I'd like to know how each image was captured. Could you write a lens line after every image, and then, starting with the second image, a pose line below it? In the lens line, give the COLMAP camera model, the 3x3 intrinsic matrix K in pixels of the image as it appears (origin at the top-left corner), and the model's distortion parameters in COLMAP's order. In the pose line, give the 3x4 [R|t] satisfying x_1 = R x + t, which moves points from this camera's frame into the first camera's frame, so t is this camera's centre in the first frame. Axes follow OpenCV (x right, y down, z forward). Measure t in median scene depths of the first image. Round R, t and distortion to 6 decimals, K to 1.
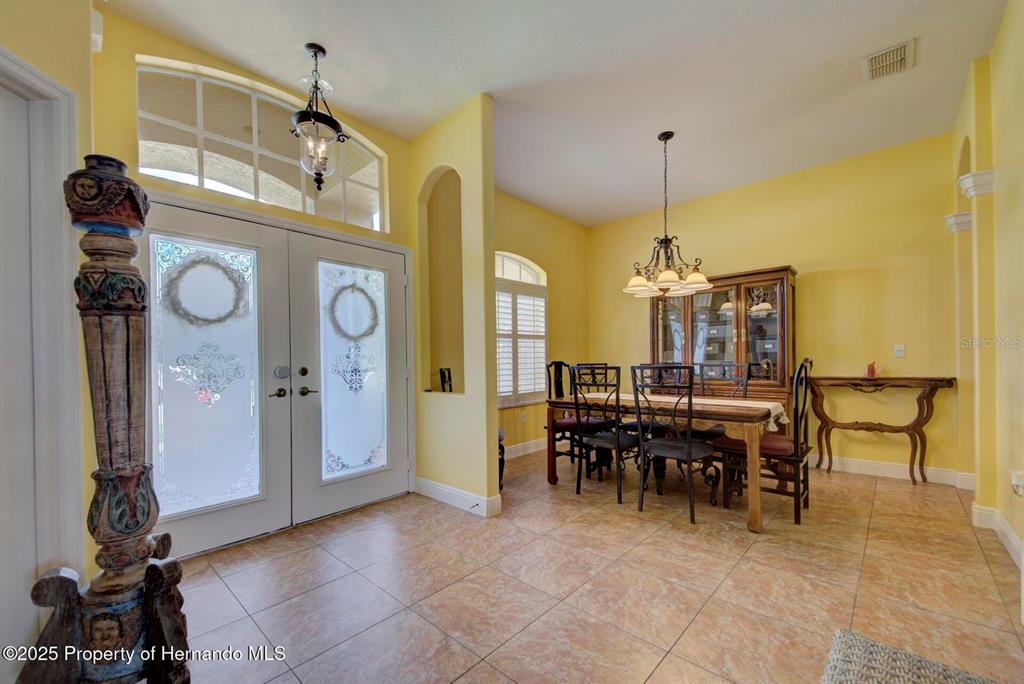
lens RADIAL K [[412.0, 0, 505.1], [0, 412.0, 355.5], [0, 0, 1]] dist [0.028011, -0.017411]
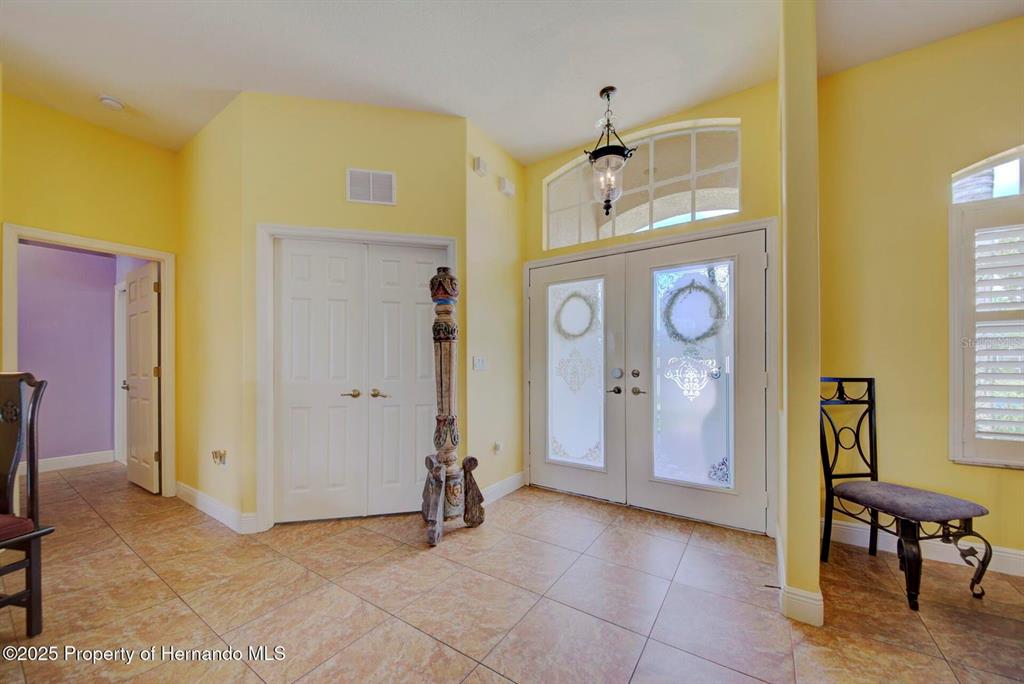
lens RADIAL K [[372.1, 0, 510.2], [0, 372.1, 360.1], [0, 0, 1]] dist [0.054218, -0.021238]
pose [[0.164661, -0.000628, -0.986350, 0.396149], [0.005606, 0.999984, 0.000299, 0.000123], [0.986334, -0.005579, 0.164662, 0.416764]]
